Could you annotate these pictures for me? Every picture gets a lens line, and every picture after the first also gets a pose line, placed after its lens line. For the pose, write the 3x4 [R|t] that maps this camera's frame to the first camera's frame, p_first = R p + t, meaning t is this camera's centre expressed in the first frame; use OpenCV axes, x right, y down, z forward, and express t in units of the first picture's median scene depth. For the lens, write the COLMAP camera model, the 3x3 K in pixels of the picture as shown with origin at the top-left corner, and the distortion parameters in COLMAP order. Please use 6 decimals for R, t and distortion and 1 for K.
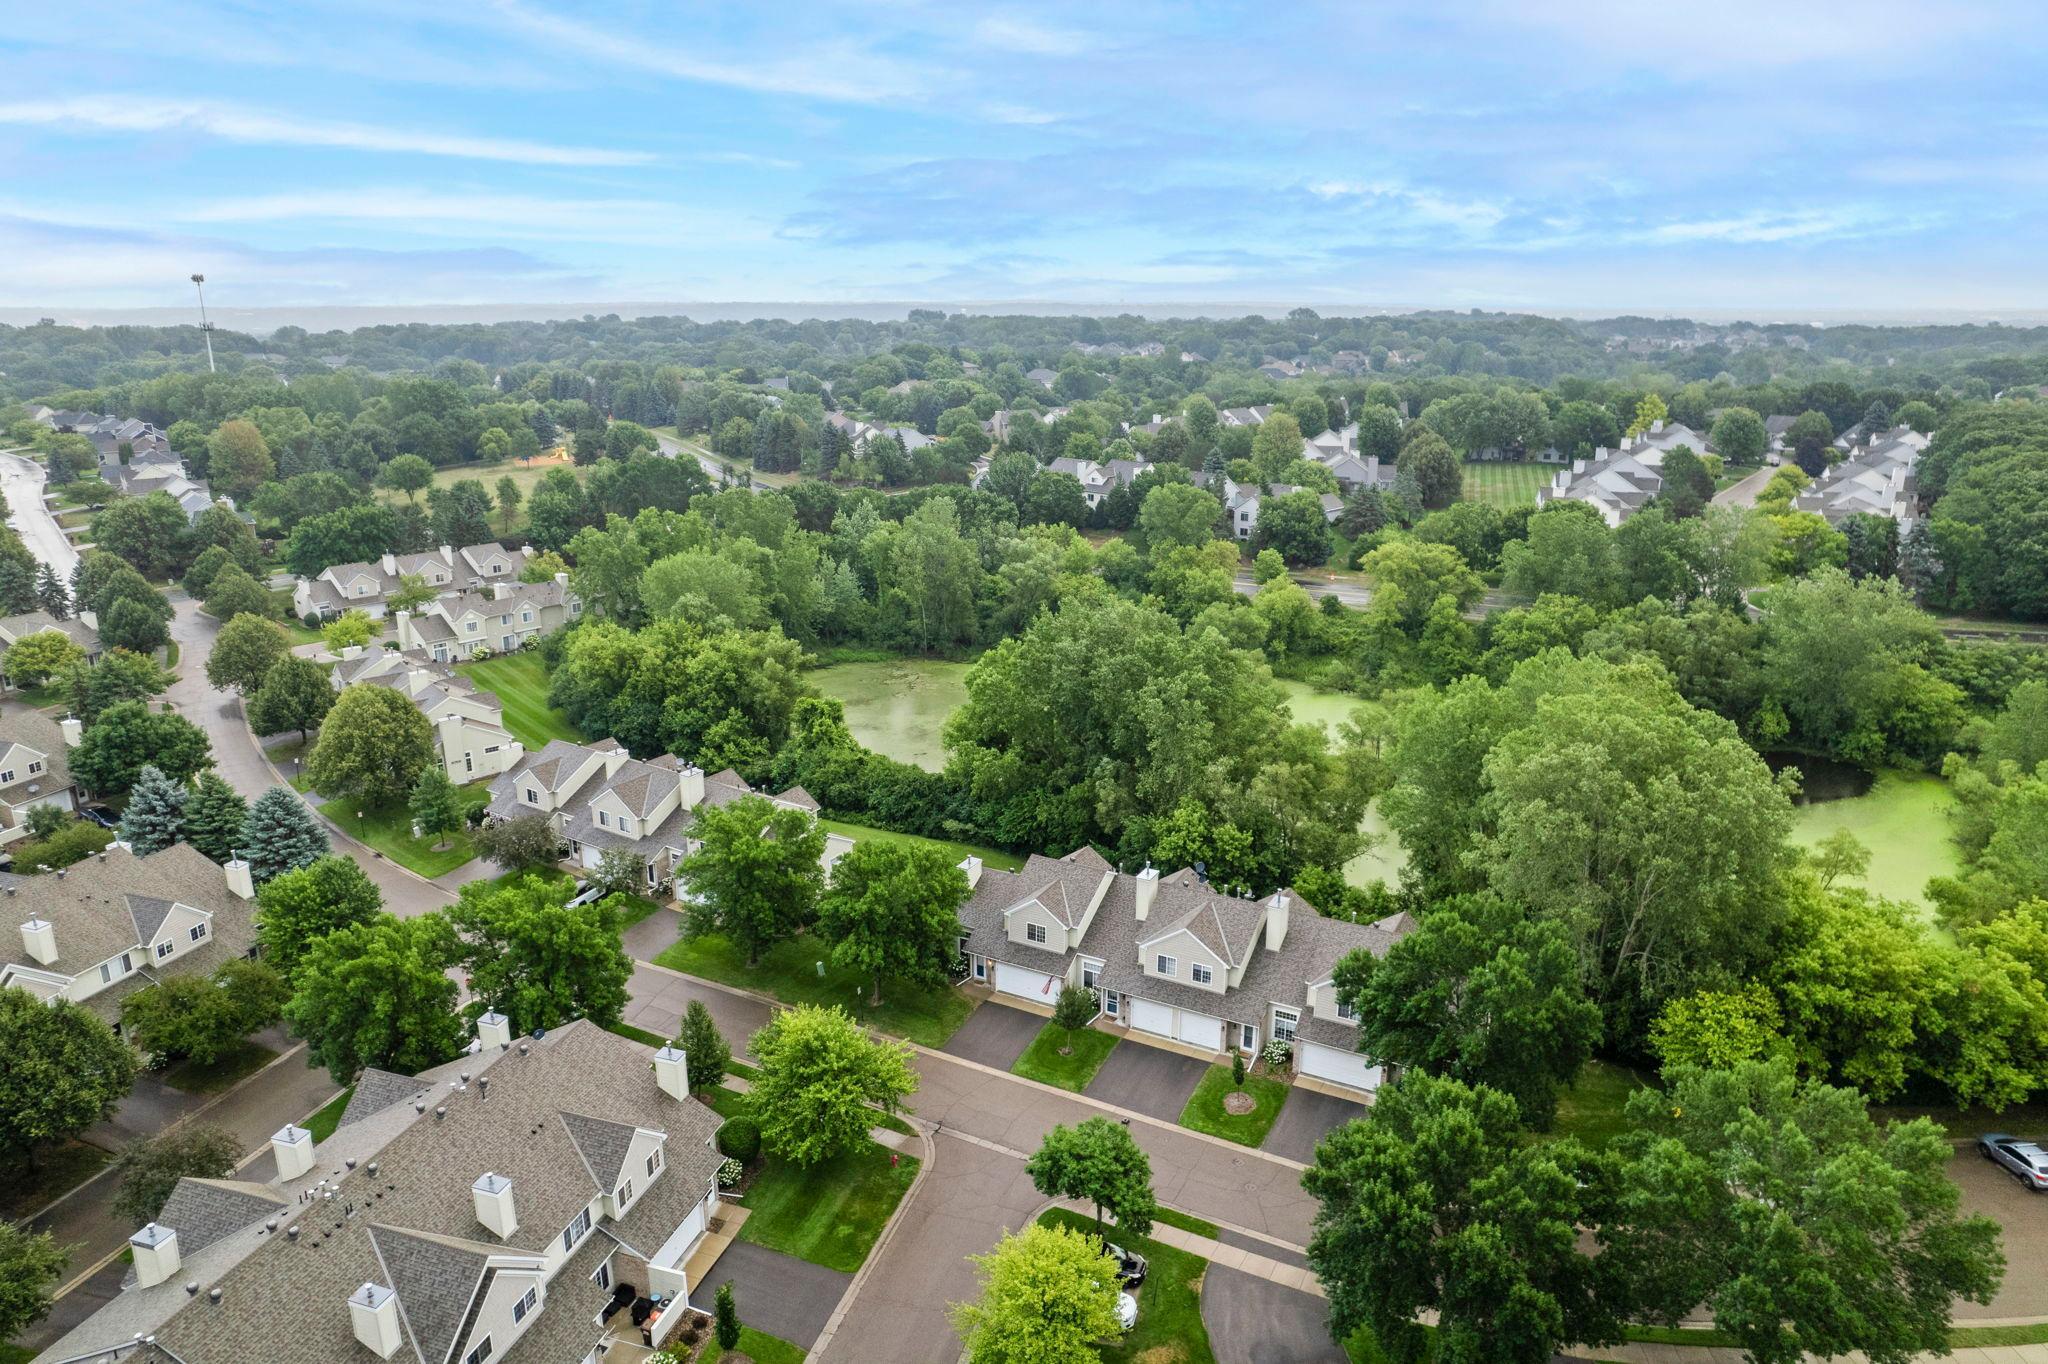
lens RADIAL K [[1301.7, 0, 1019.0], [0, 1301.7, 689.6], [0, 0, 1]] dist [-0.072813, 0.059580]
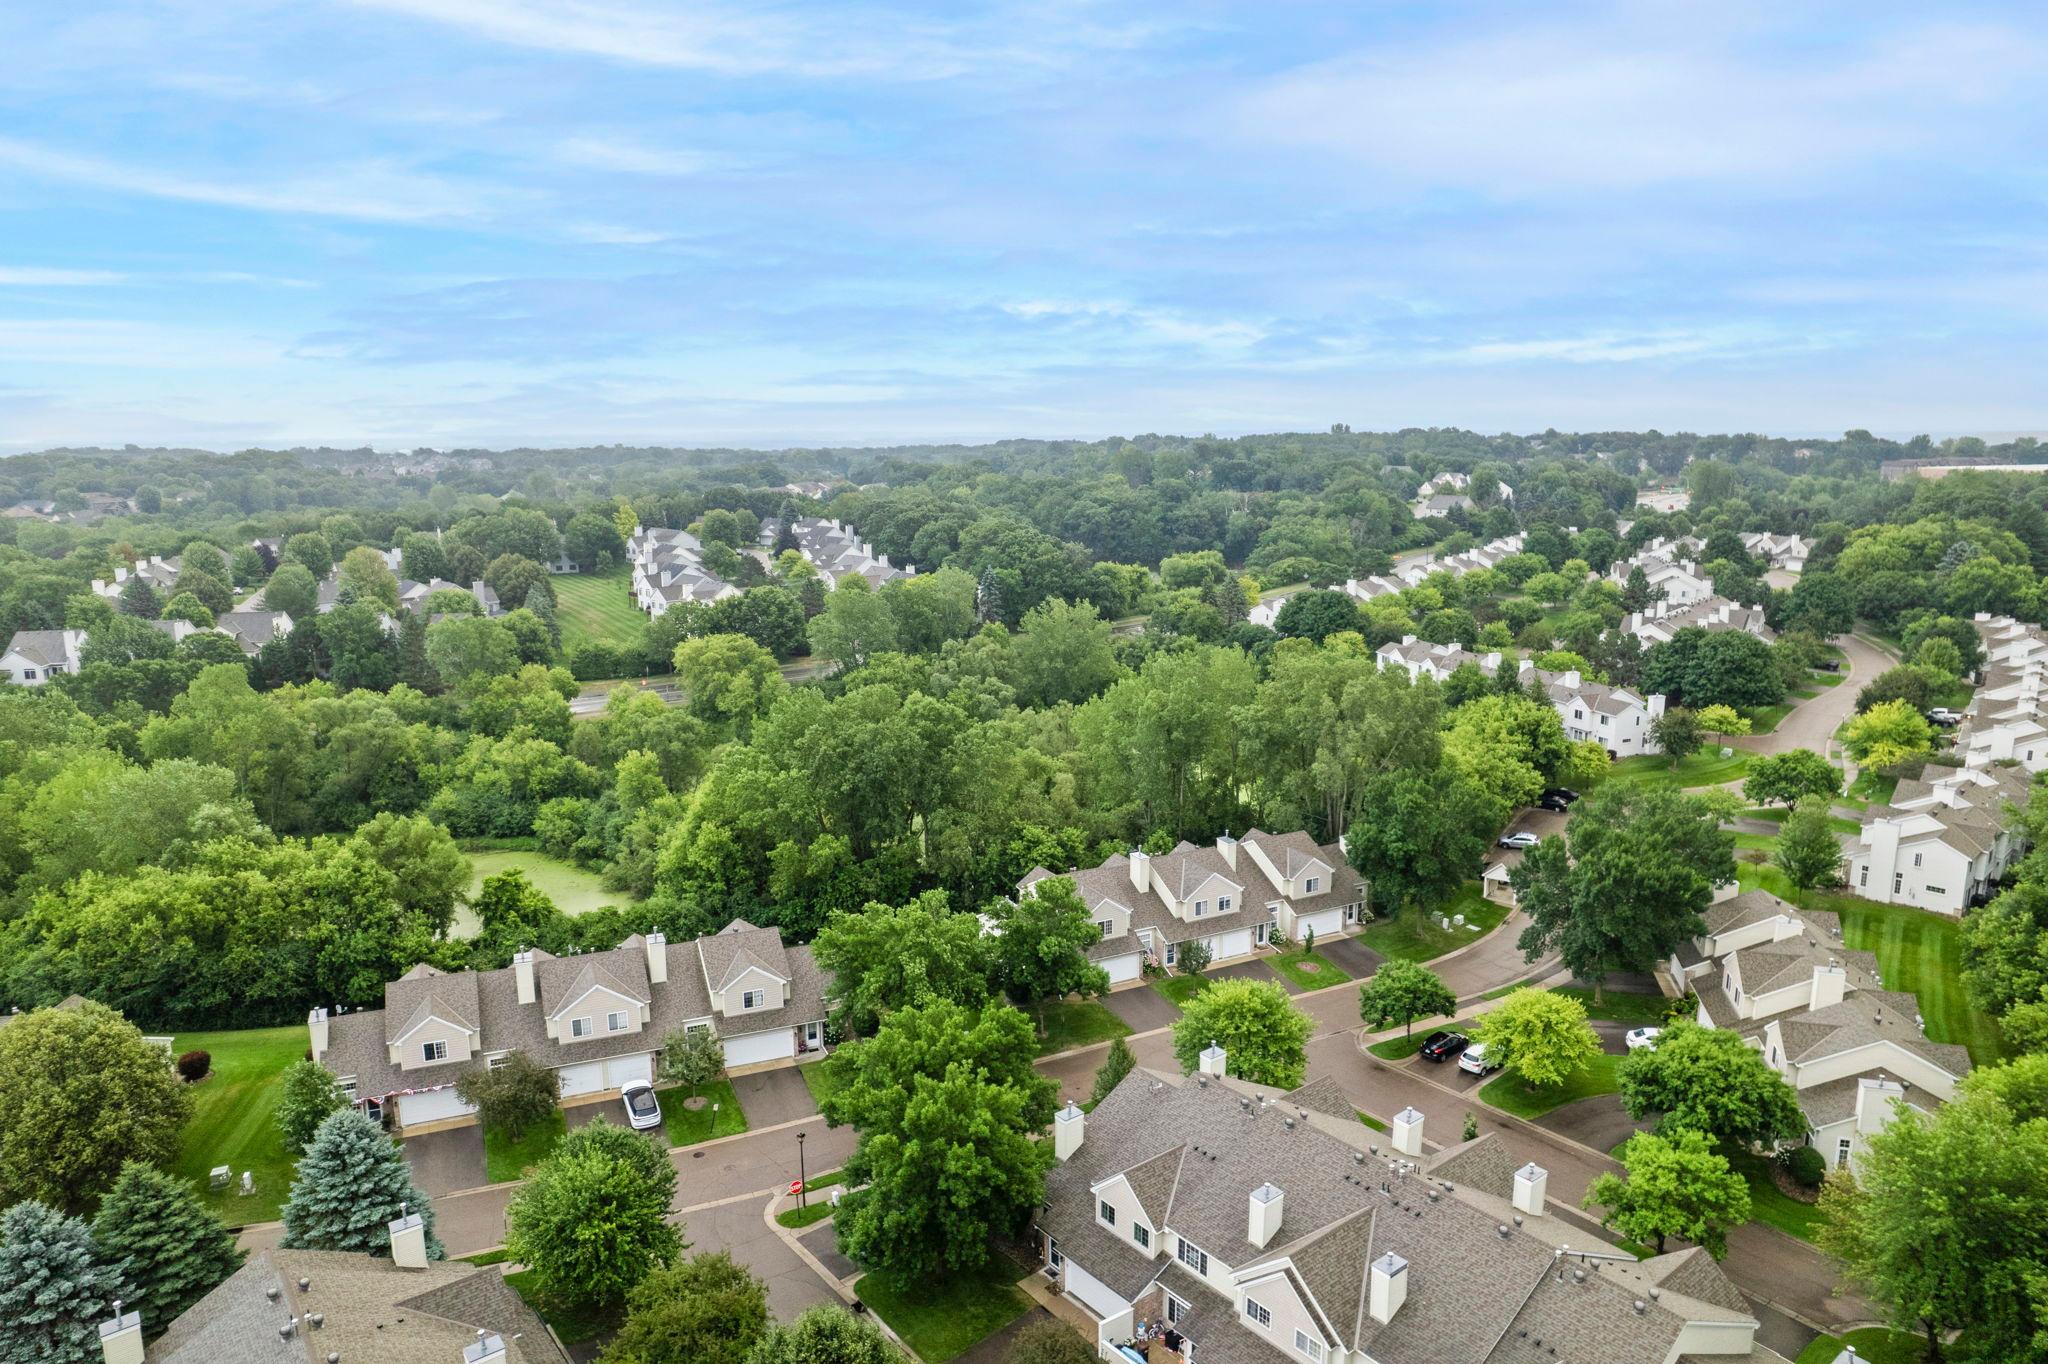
lens RADIAL K [[1279.8, 0, 1017.6], [0, 1279.8, 680.0], [0, 0, 1]] dist [-0.078286, 0.064993]
pose [[0.585794, -0.162943, 0.793912, -0.563600], [0.241801, 0.970105, 0.020690, -0.047970], [-0.773549, 0.179849, 0.607681, 0.182146]]
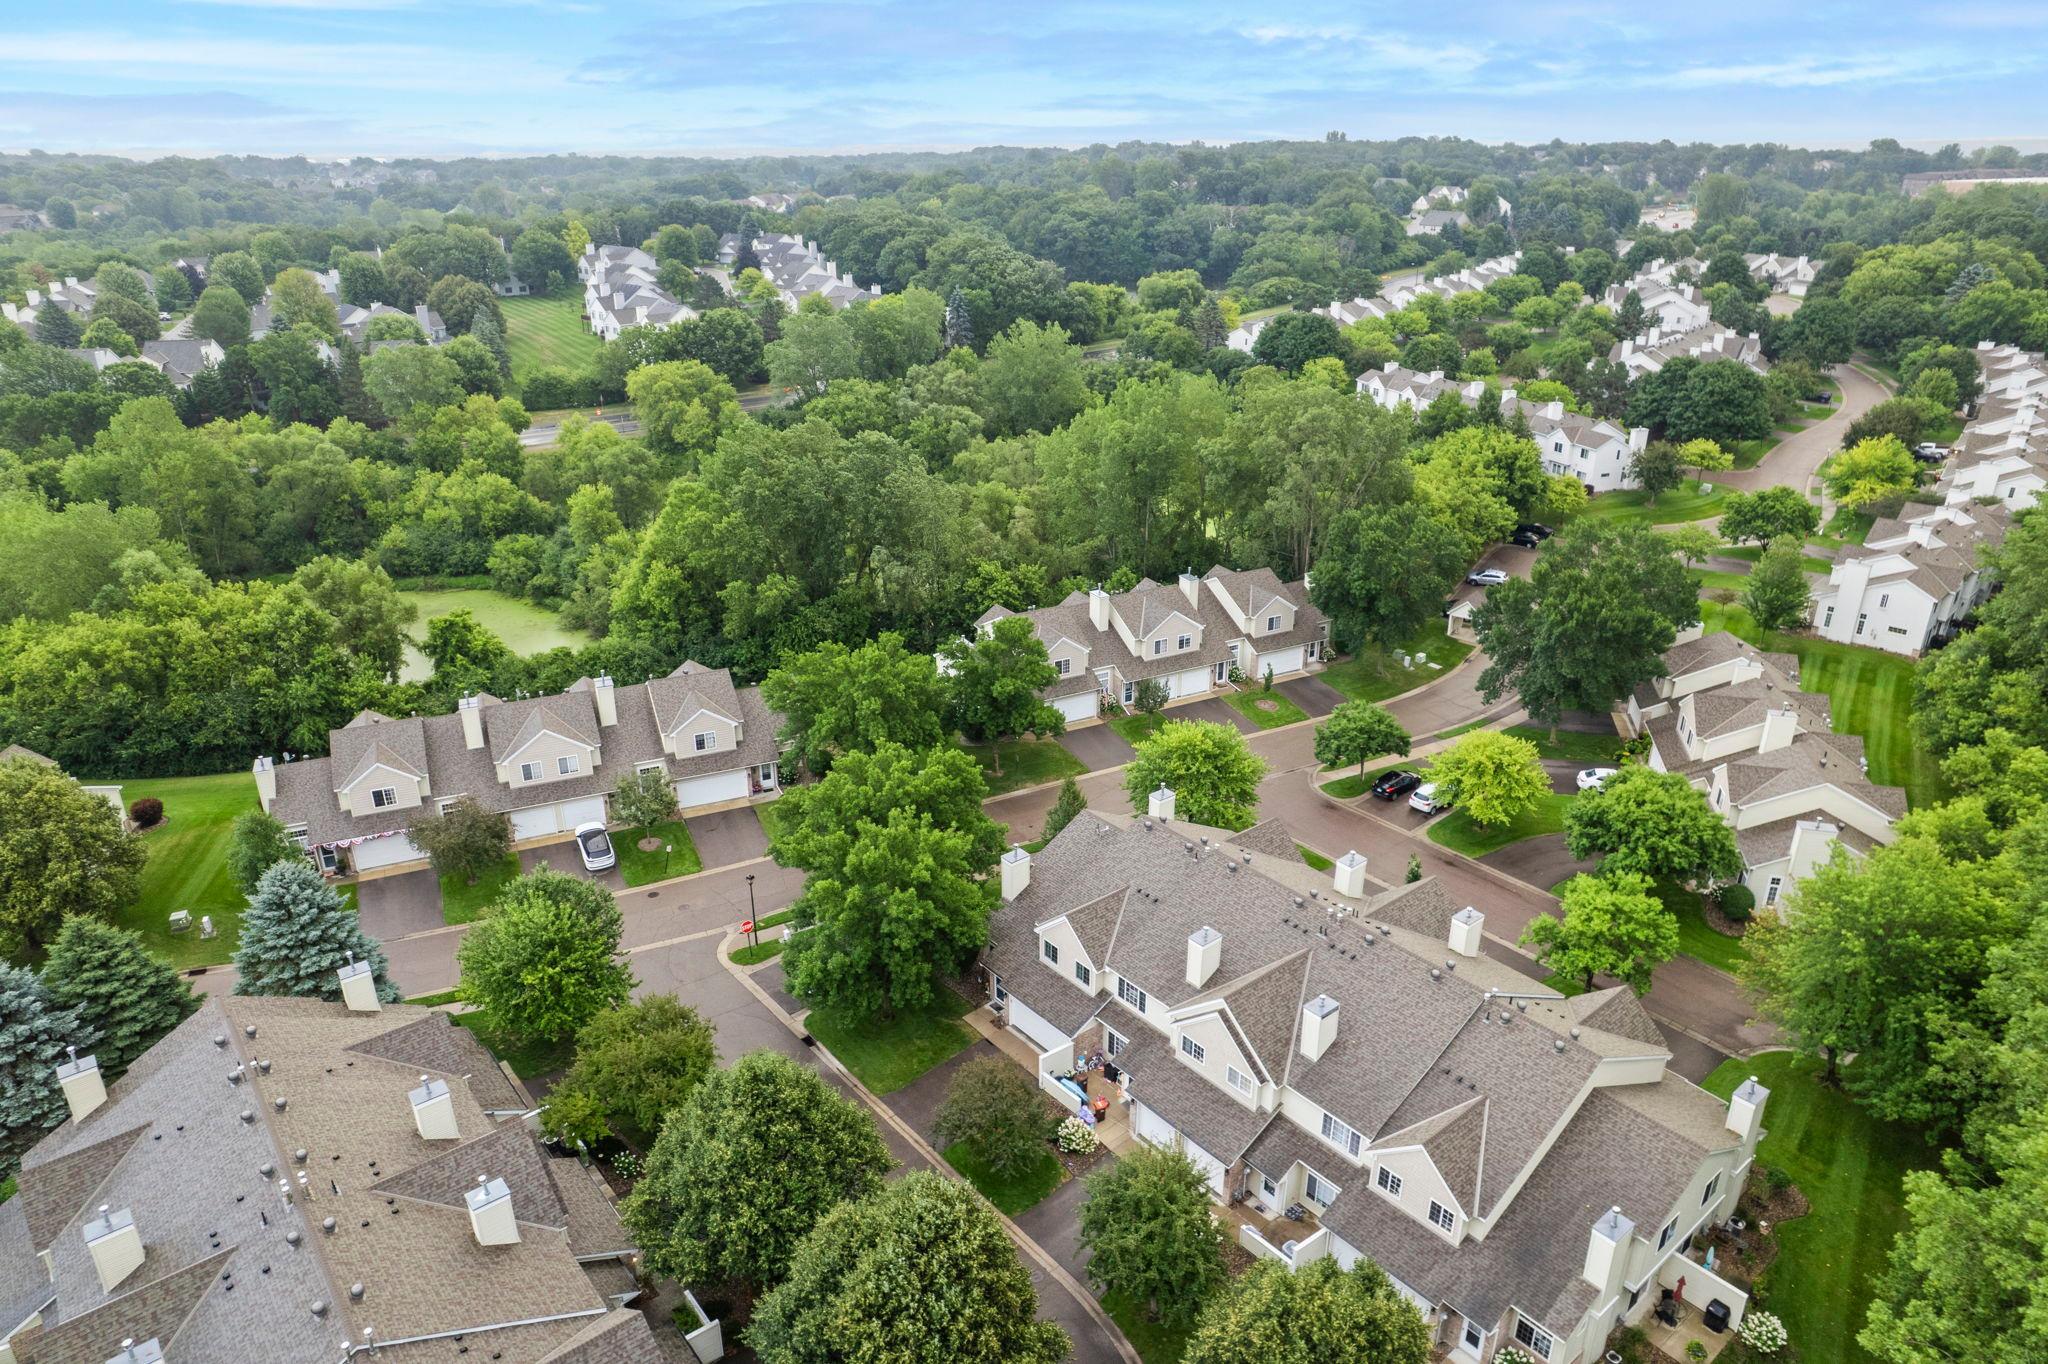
lens RADIAL K [[1279.8, 0, 1017.6], [0, 1279.8, 680.0], [0, 0, 1]] dist [-0.078286, 0.064993]
pose [[0.573017, -0.329016, 0.750599, -0.538302], [0.241957, 0.942967, 0.228626, -0.047541], [-0.783012, 0.050606, 0.619944, 0.184349]]
